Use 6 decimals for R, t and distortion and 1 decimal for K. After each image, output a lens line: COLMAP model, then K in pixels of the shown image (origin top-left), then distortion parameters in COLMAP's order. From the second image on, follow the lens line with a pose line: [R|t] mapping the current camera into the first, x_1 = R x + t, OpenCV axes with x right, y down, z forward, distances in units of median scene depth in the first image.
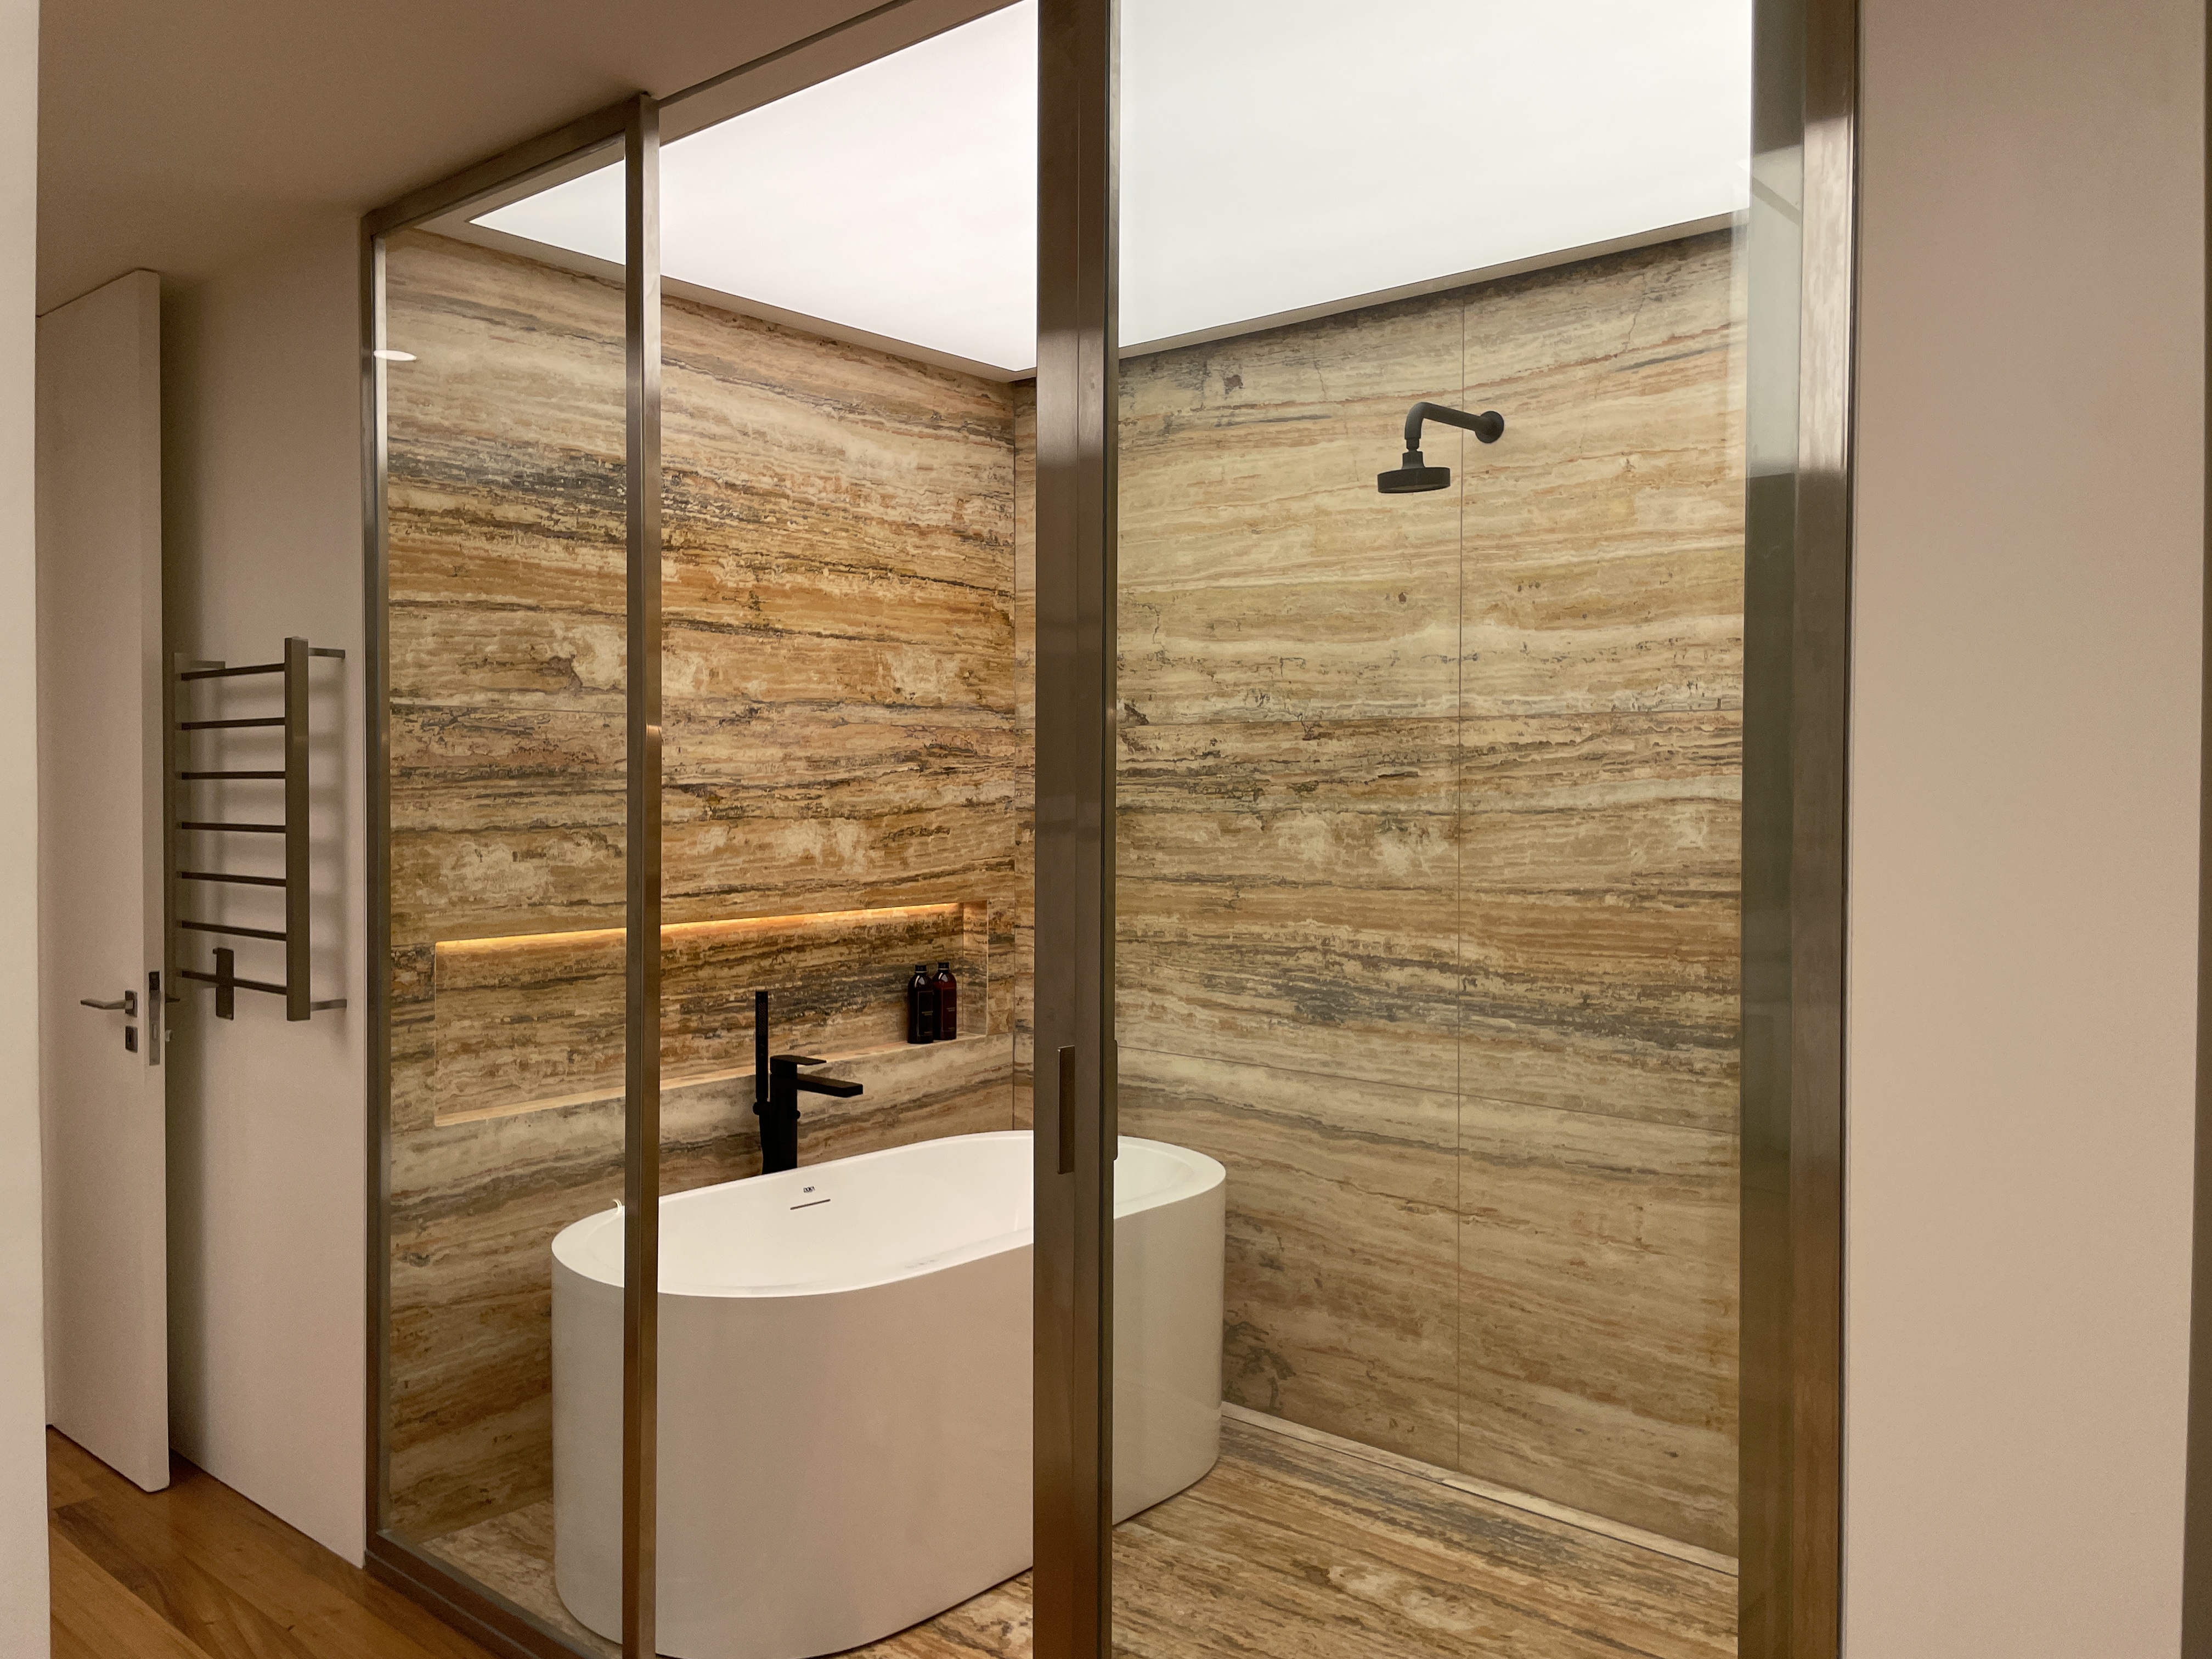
lens RADIAL K [[1678.5, 0, 1107.0], [0, 1678.5, 814.4], [0, 0, 1]] dist [0.117762, -0.158004]
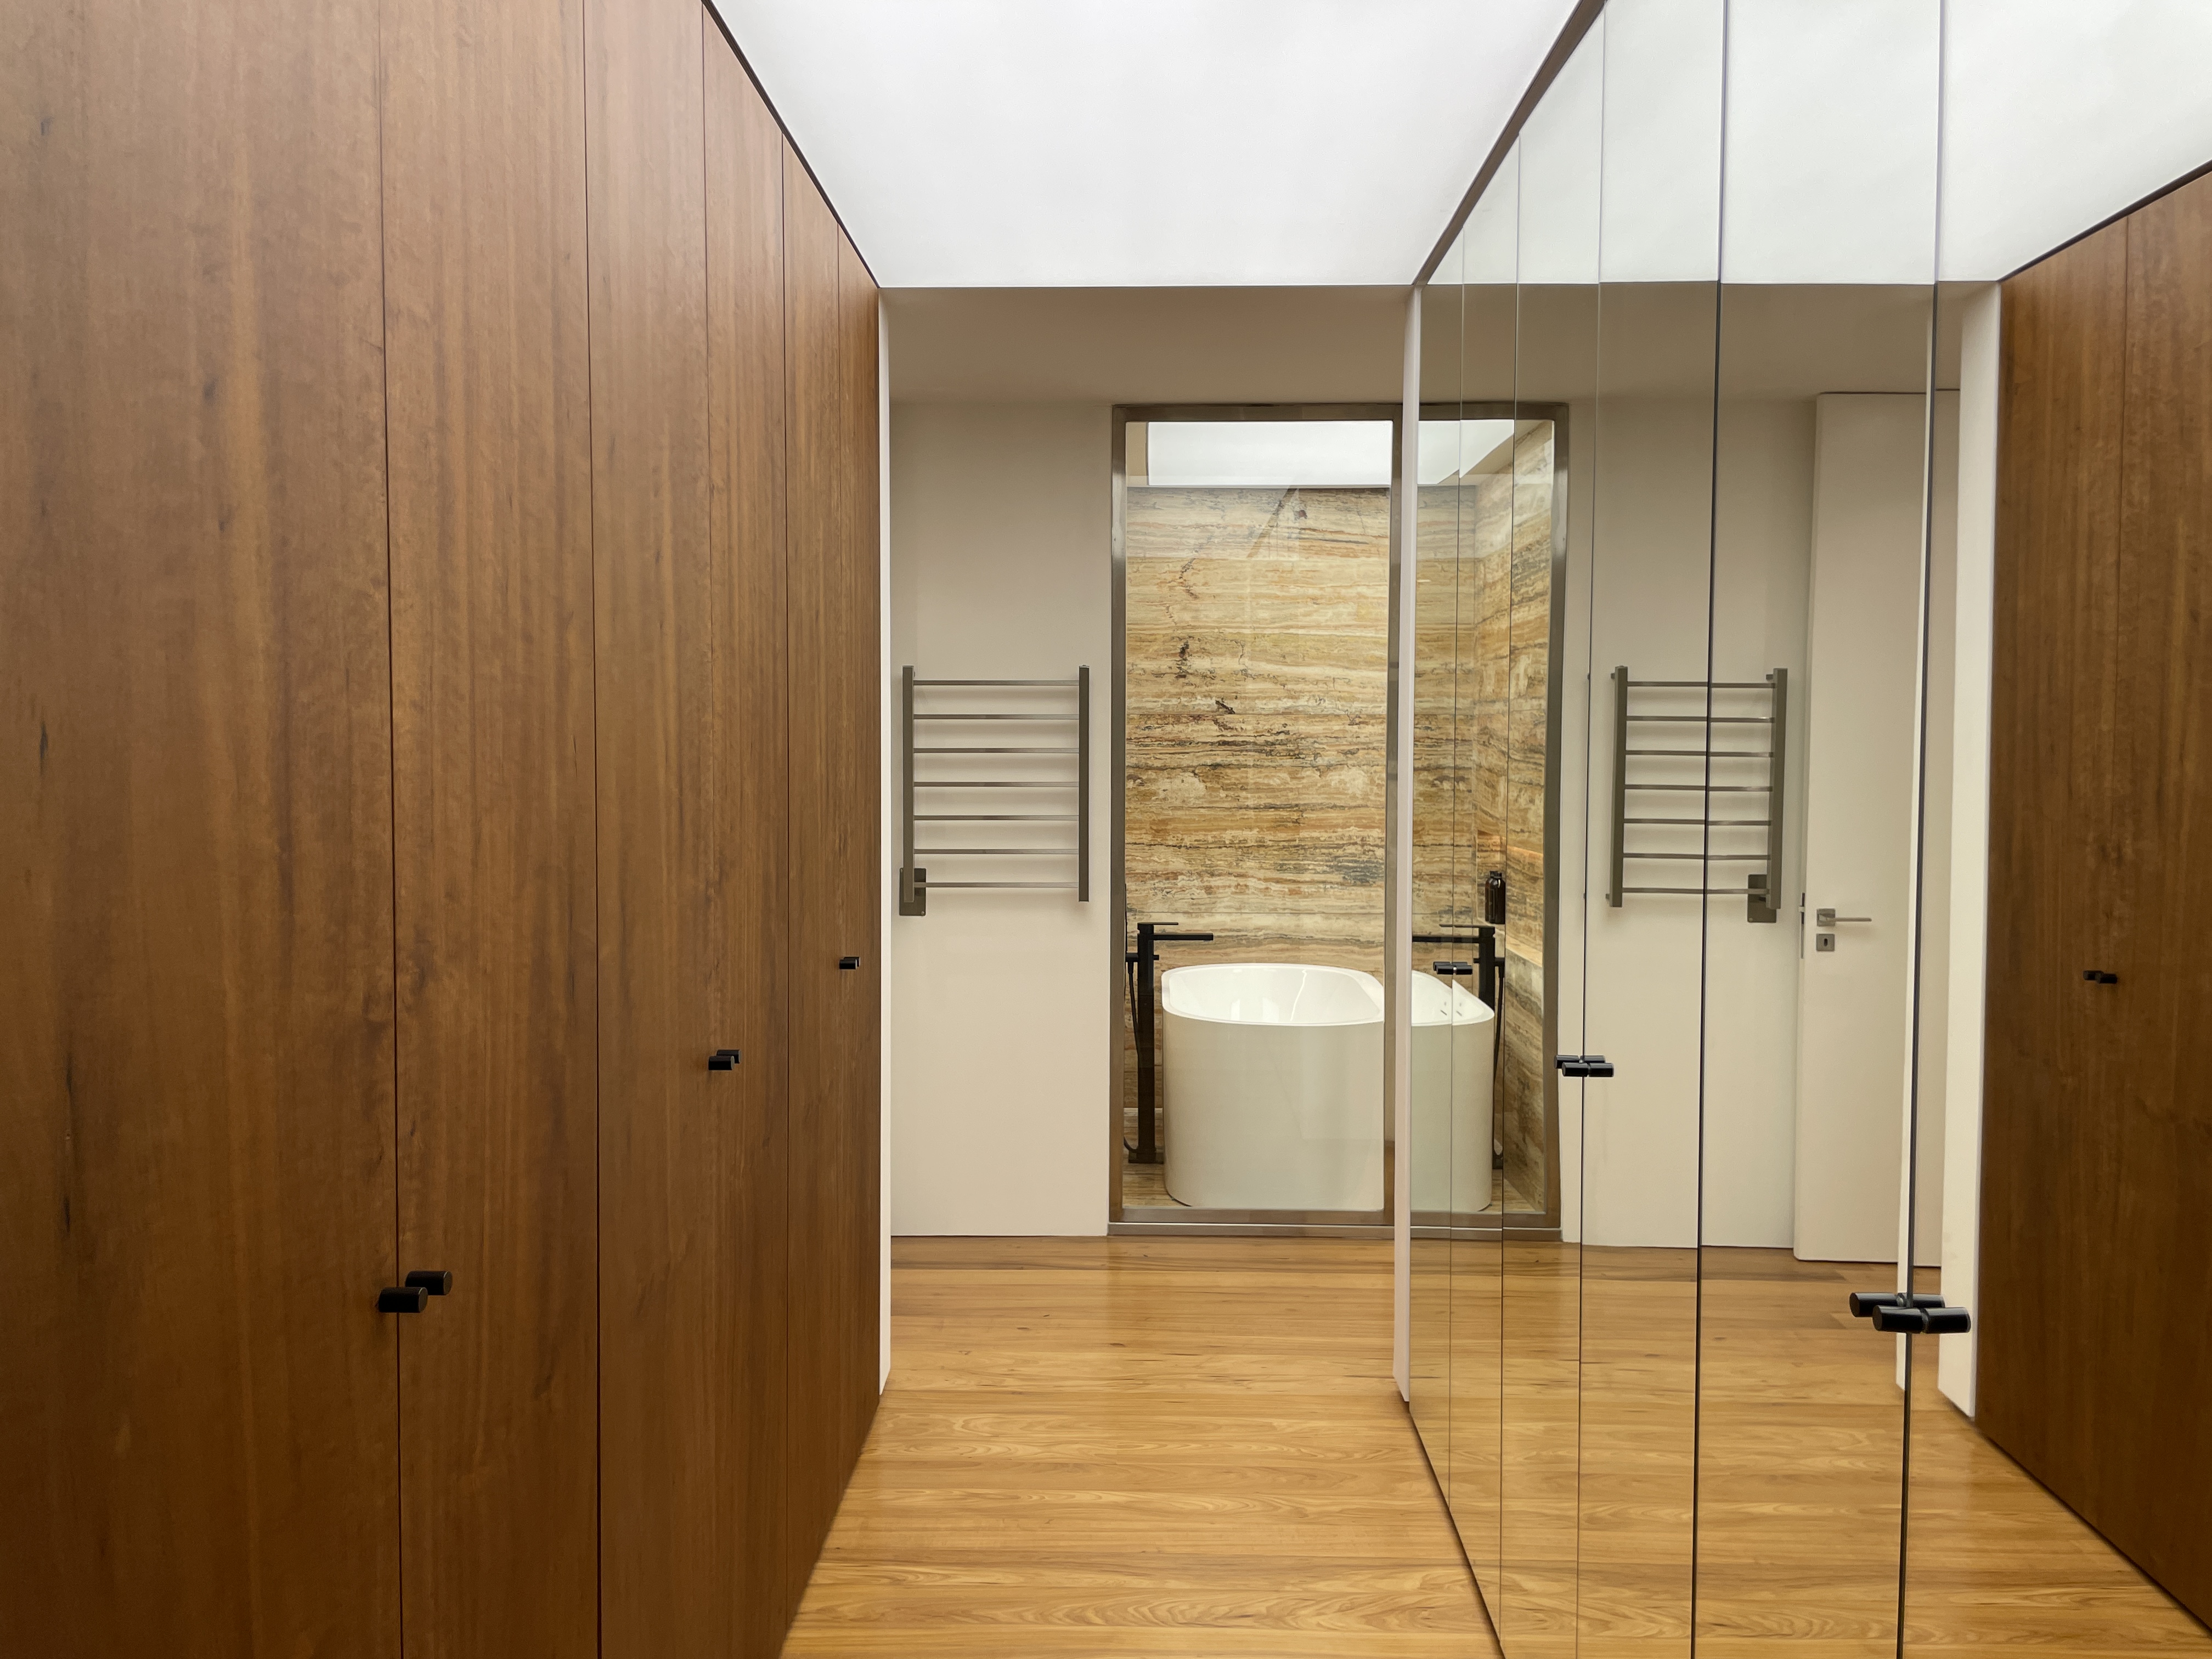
lens RADIAL K [[1678.5, 0, 1107.0], [0, 1678.5, 814.4], [0, 0, 1]] dist [0.117762, -0.158004]
pose [[0.770151, -0.030950, 0.637110, -1.159339], [0.011025, 0.999319, 0.035218, -0.015270], [-0.637766, -0.020099, 0.769968, -0.187738]]
